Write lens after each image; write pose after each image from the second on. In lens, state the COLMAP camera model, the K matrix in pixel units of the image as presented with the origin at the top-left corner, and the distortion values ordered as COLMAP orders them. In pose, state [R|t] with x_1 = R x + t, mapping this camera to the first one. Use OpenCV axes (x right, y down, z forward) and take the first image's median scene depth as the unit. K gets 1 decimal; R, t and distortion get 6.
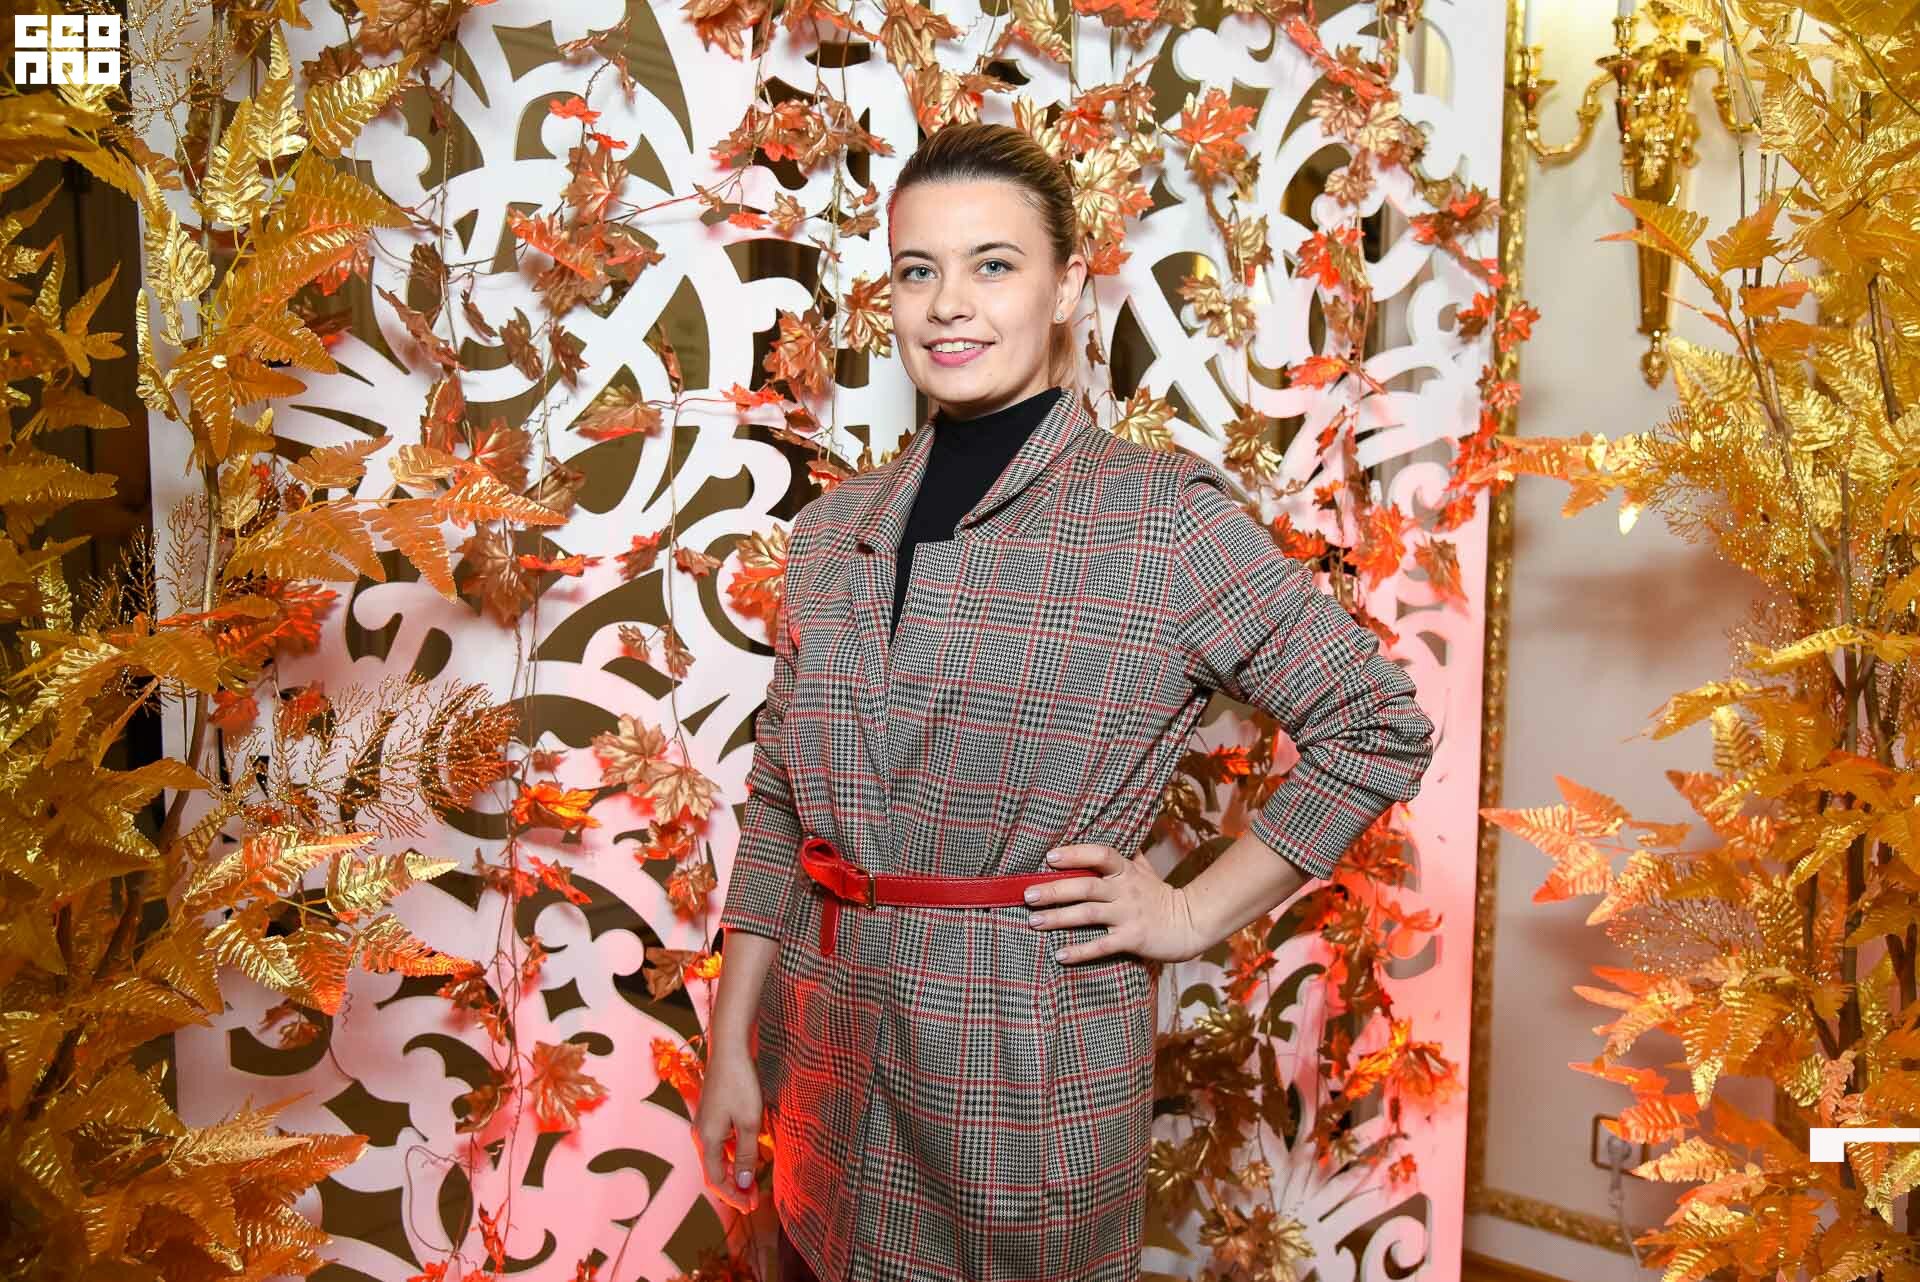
lens RADIAL K [[1638.5, 0, 951.6], [0, 1638.5, 646.6], [0, 0, 1]] dist [-0.038014, 0.099313]
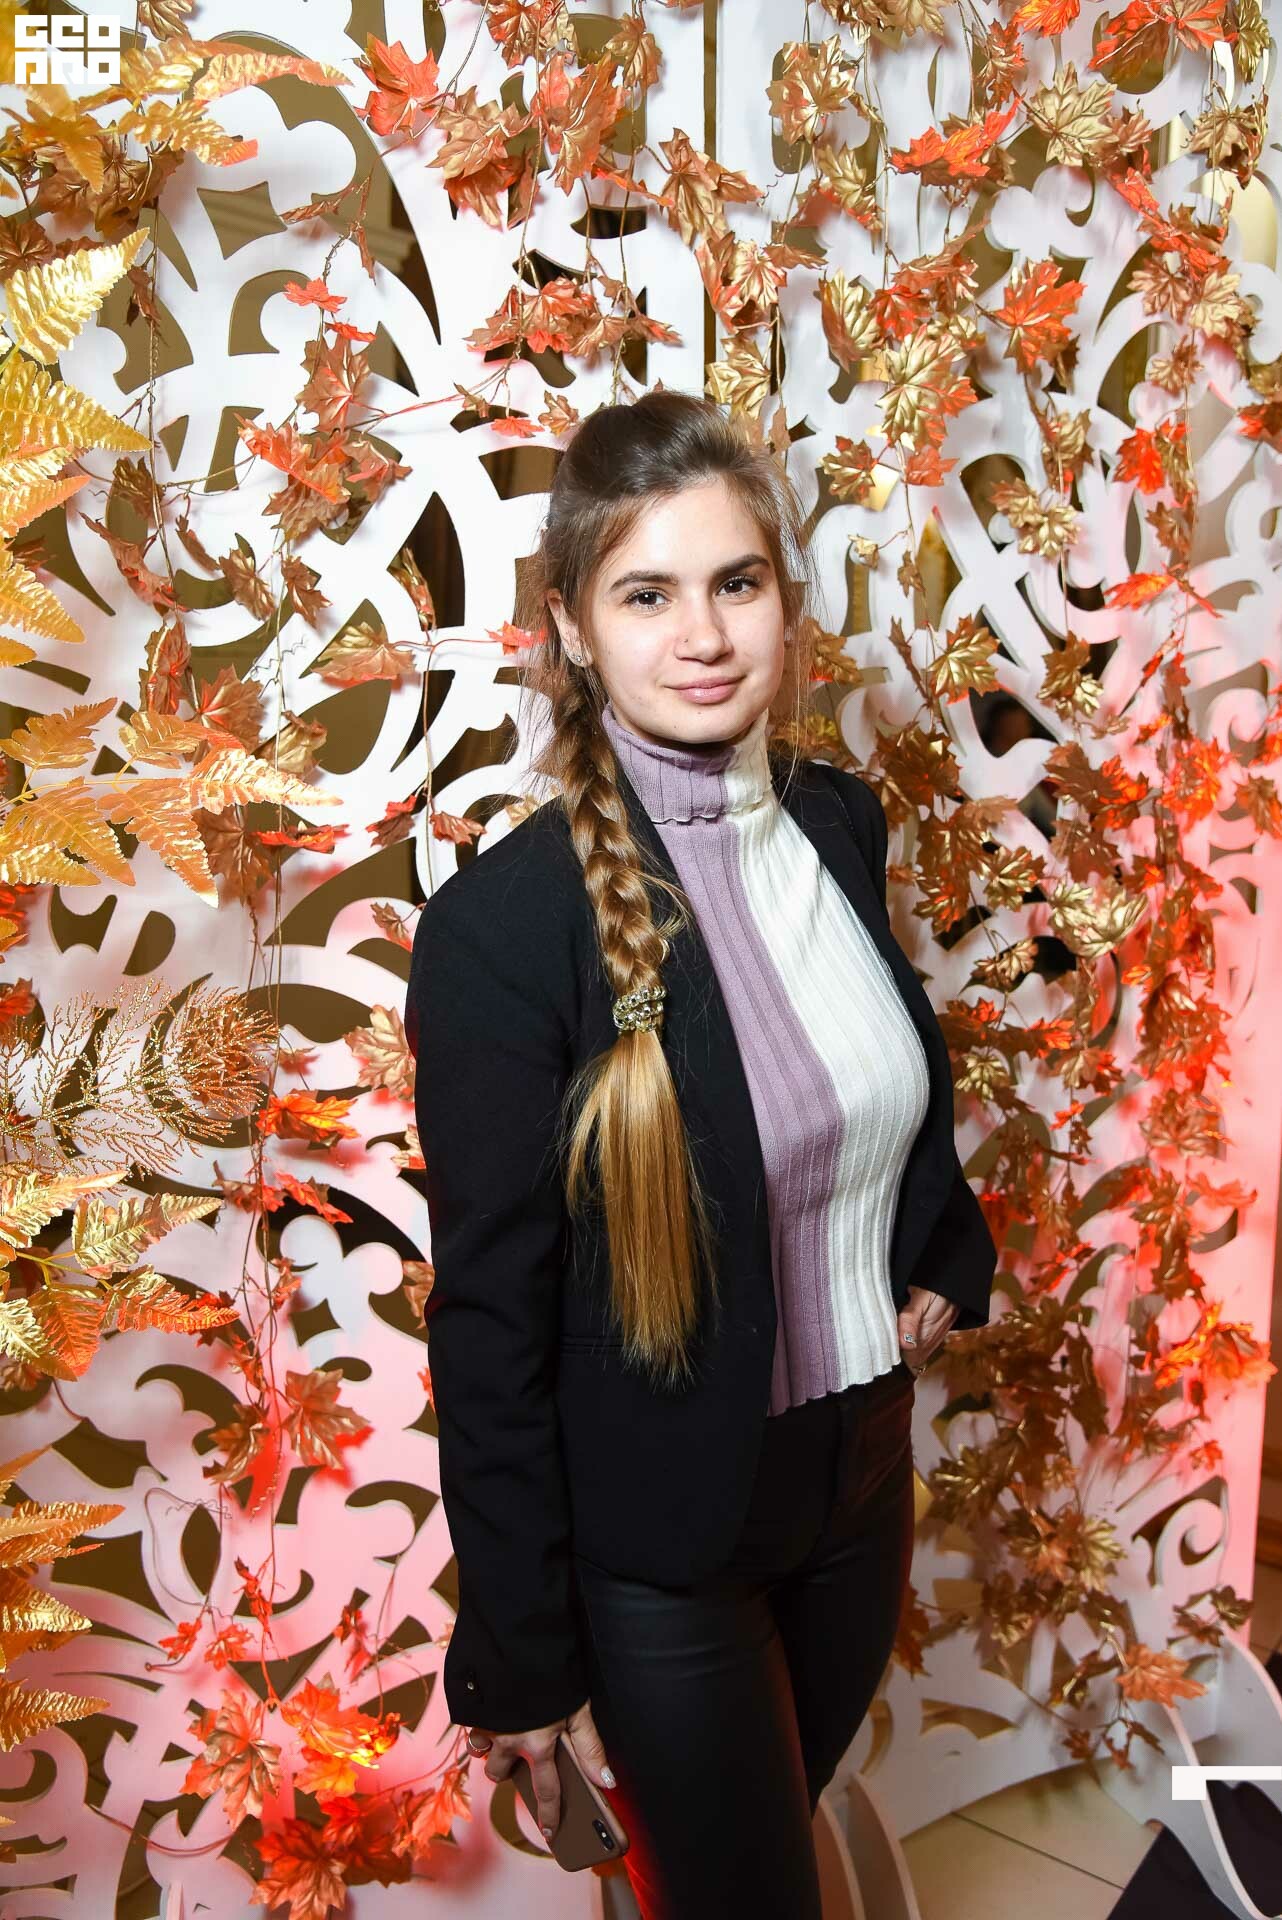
lens RADIAL K [[1638.5, 0, 596.9], [0, 1638.5, 966.1], [0, 0, 1]] dist [-0.038014, 0.099313]
pose [[0.999101, -0.022874, 0.035696, -0.113783], [0.019736, 0.996109, 0.085886, -0.052106], [-0.037522, -0.085105, 0.995665, 0.126896]]
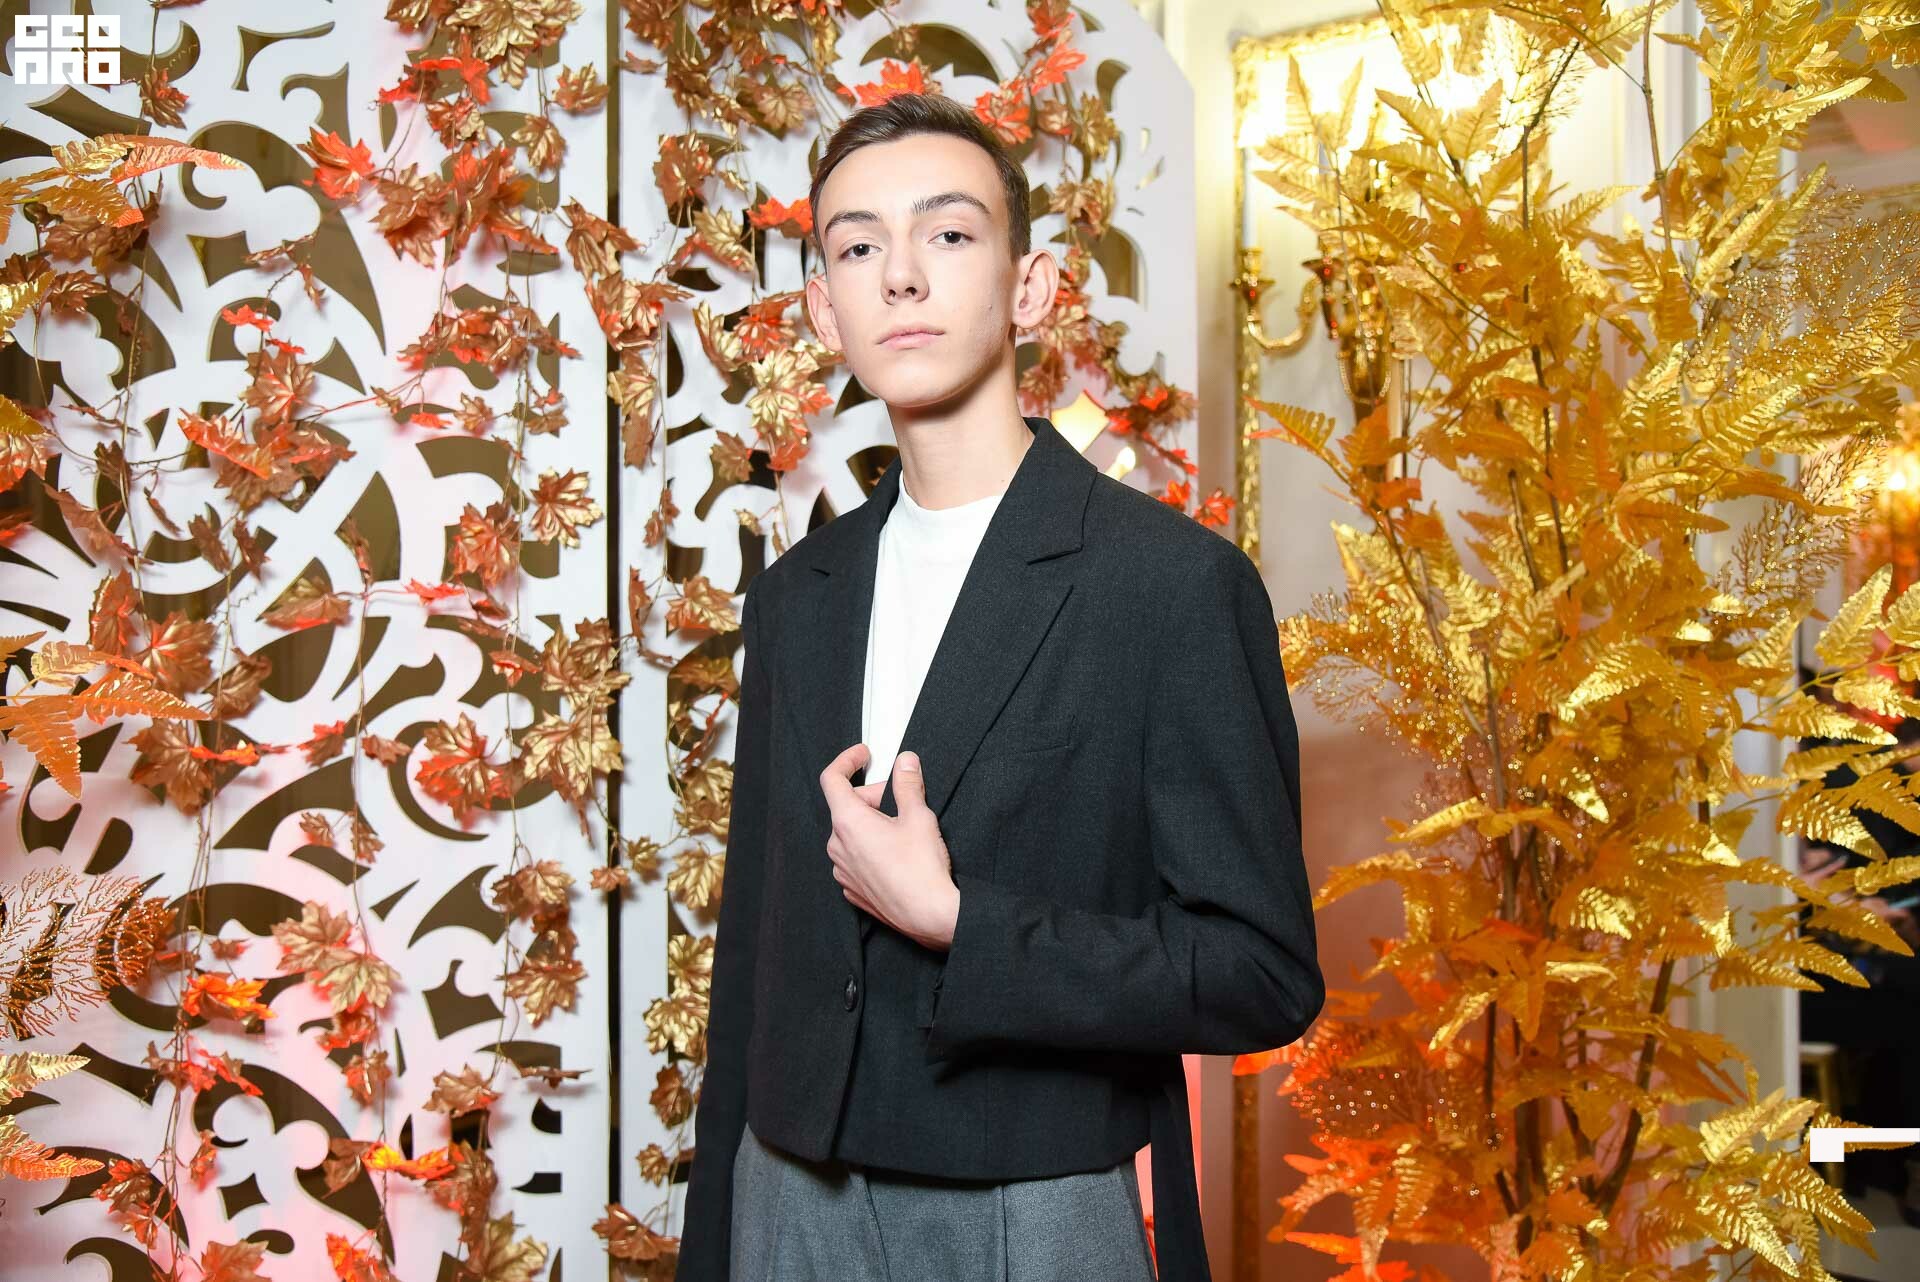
lens RADIAL K [[1638.5, 0, 980.5], [0, 1638.5, 644.4], [0, 0, 1]] dist [-0.038014, 0.099313]
pose [[0.998619, -0.007484, 0.051992, 0.161831], [0.012391, 0.995429, -0.094701, -0.015833], [-0.051046, 0.095214, 0.994147, -0.033820]]
